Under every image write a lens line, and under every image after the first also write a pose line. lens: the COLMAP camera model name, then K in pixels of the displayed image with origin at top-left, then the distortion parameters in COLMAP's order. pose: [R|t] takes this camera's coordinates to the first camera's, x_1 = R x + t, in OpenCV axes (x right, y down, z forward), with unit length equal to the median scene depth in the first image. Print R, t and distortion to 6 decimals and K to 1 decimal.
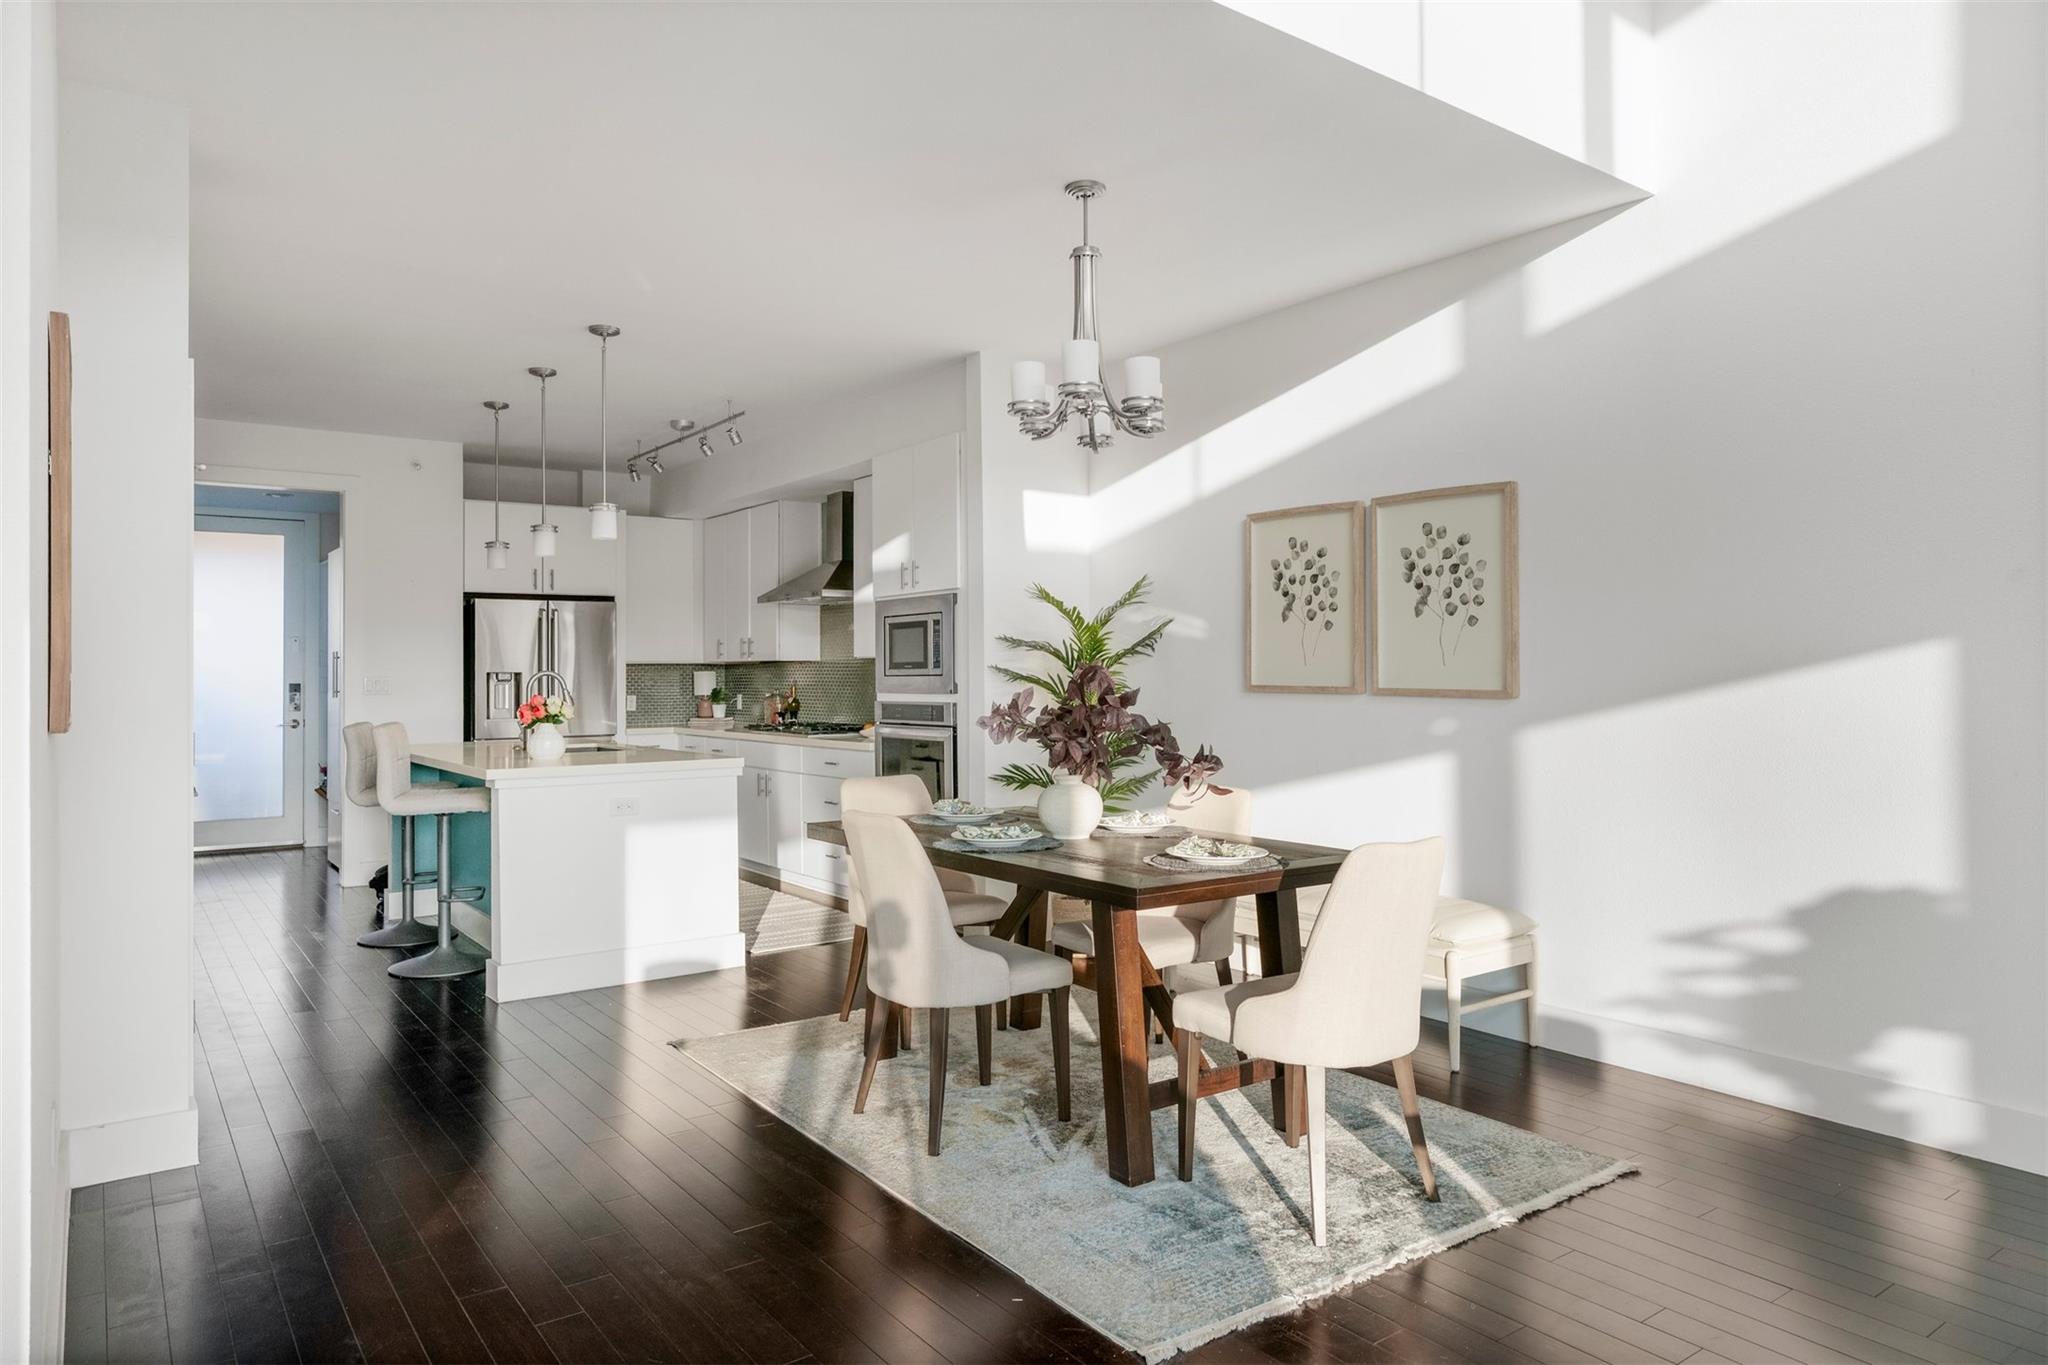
lens RADIAL K [[1258.5, 0, 1026.2], [0, 1258.5, 661.2], [0, 0, 1]] dist [0.007598, 0.001585]
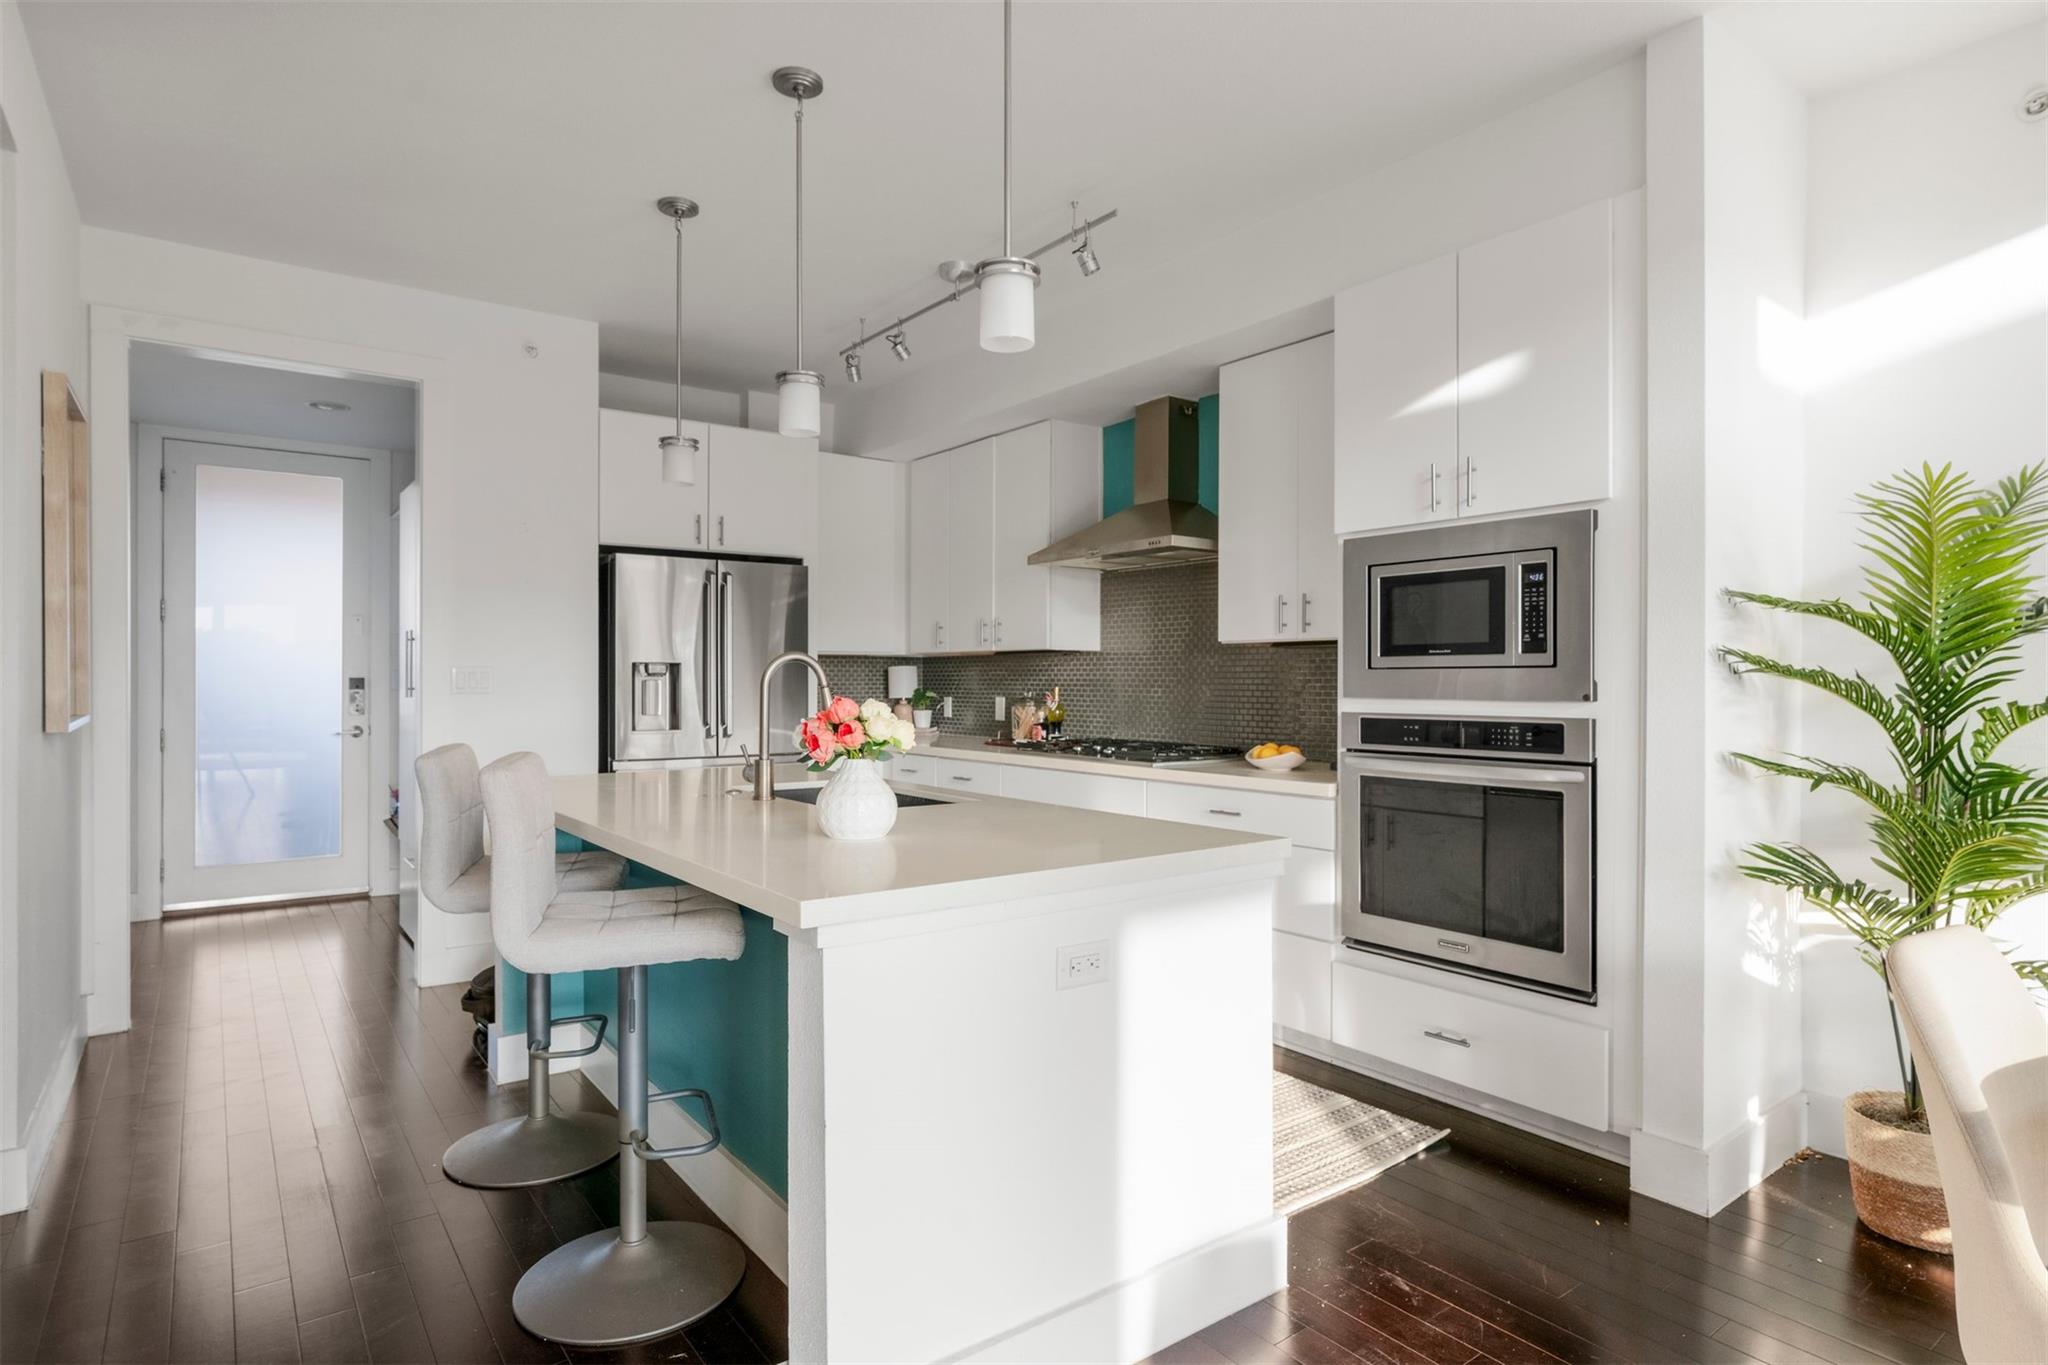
lens RADIAL K [[1075.7, 0, 1024.0], [0, 1075.7, 682.5], [0, 0, 1]] dist [-0.003061, -0.000414]
pose [[0.999879, 0.008842, 0.012780, -0.235295], [-0.008994, 0.999889, 0.011880, 0.011512], [-0.012674, -0.011994, 0.999848, 0.438938]]
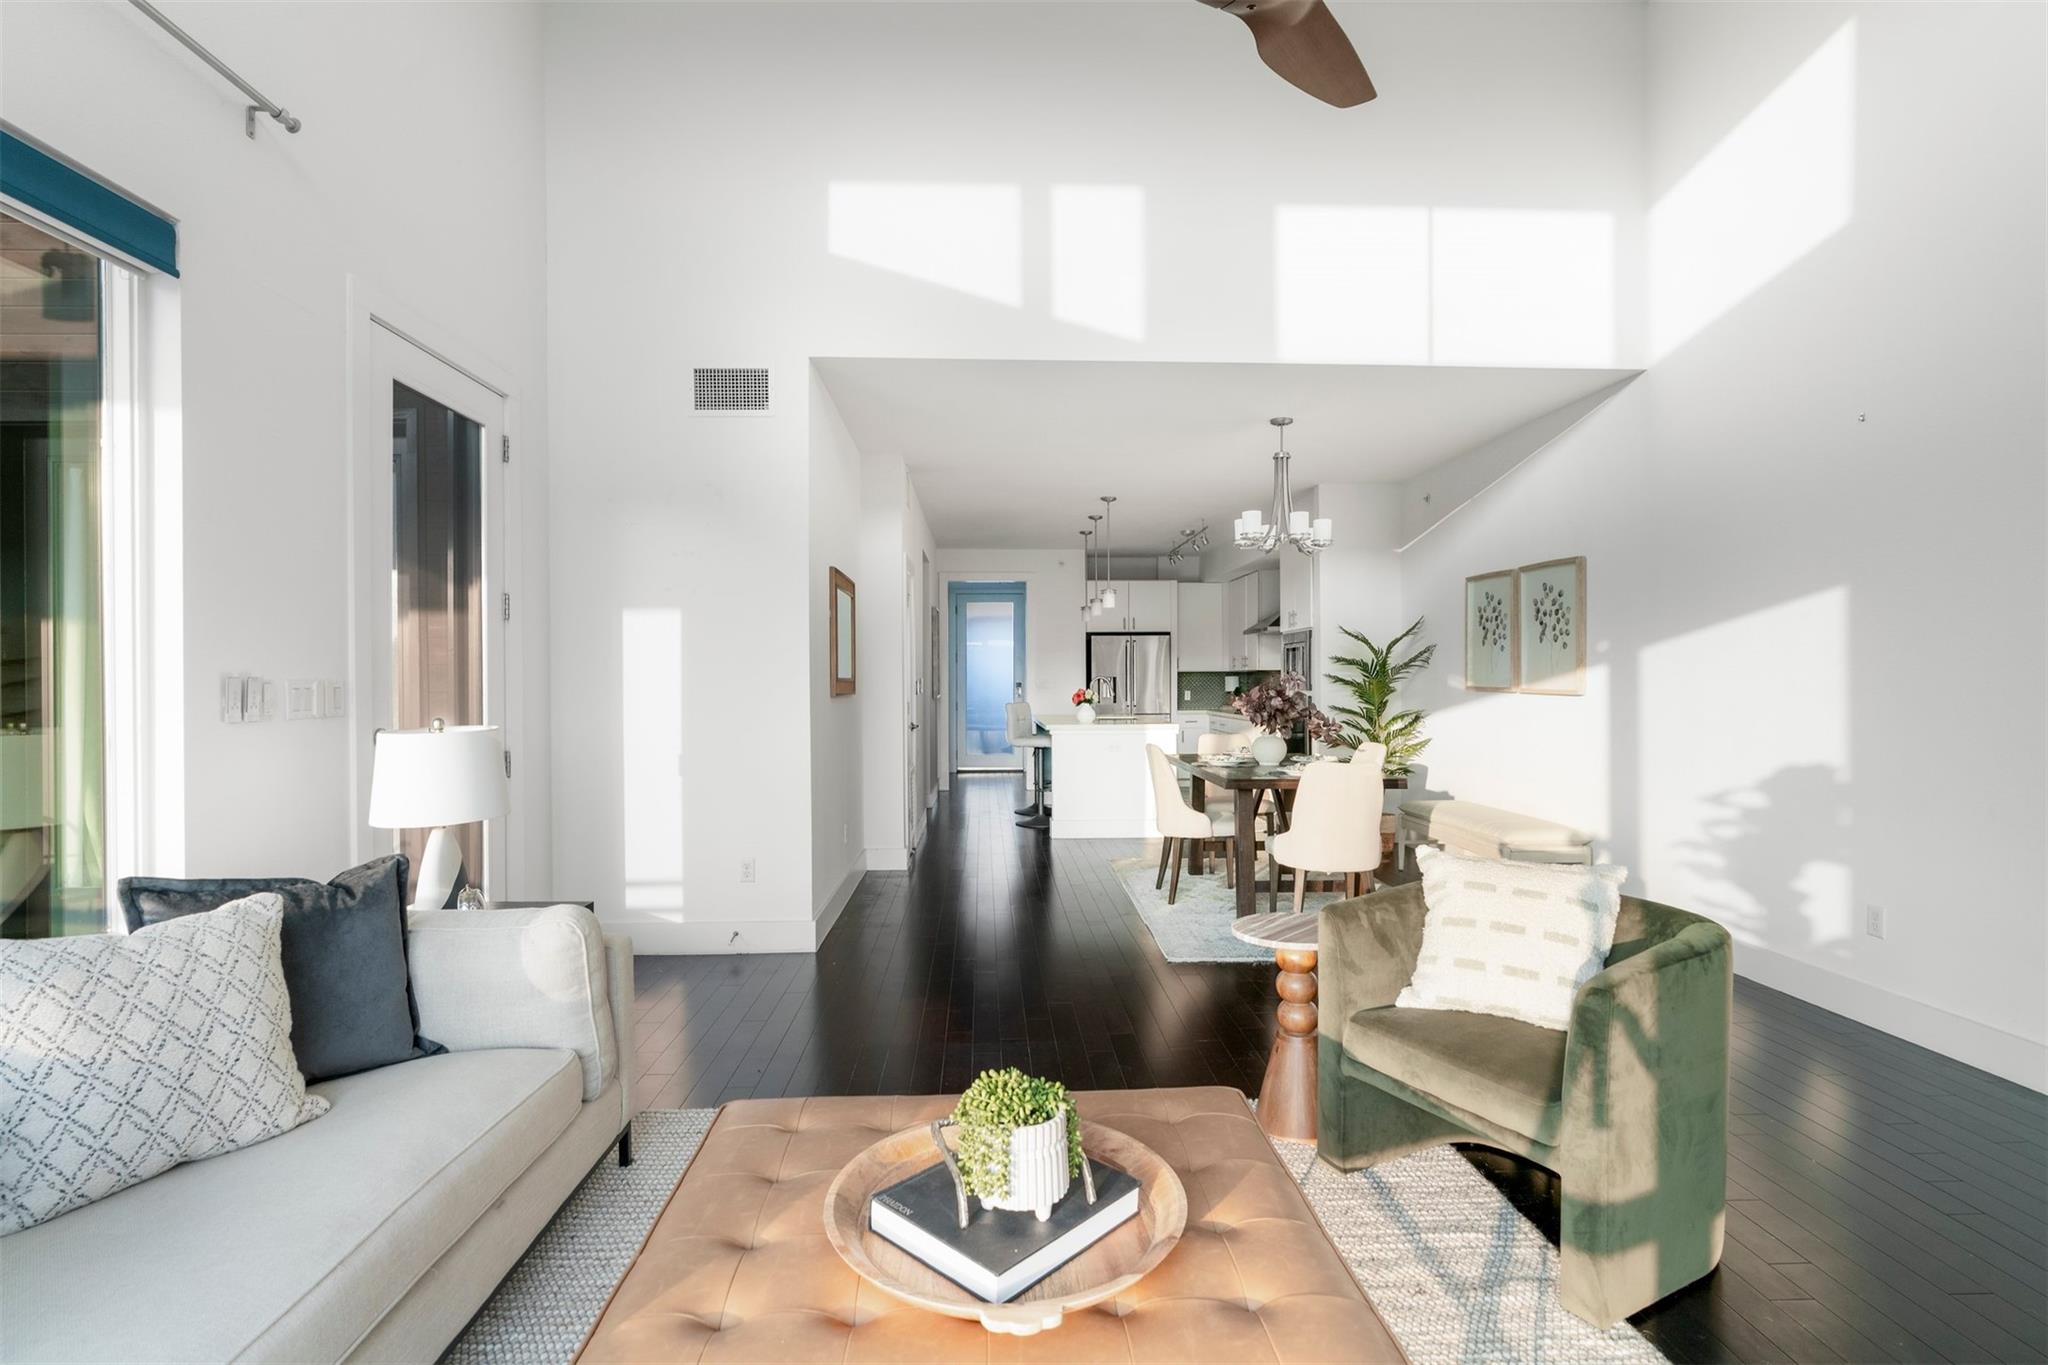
lens RADIAL K [[1009.8, 0, 1024.0], [0, 1009.8, 682.5], [0, 0, 1]] dist [0.000211, -0.000001]
pose [[0.827273, 0.000988, -0.561799, 0.297406], [0.008651, 0.999857, 0.014498, -0.005968], [0.561733, -0.016854, 0.827147, -0.243677]]
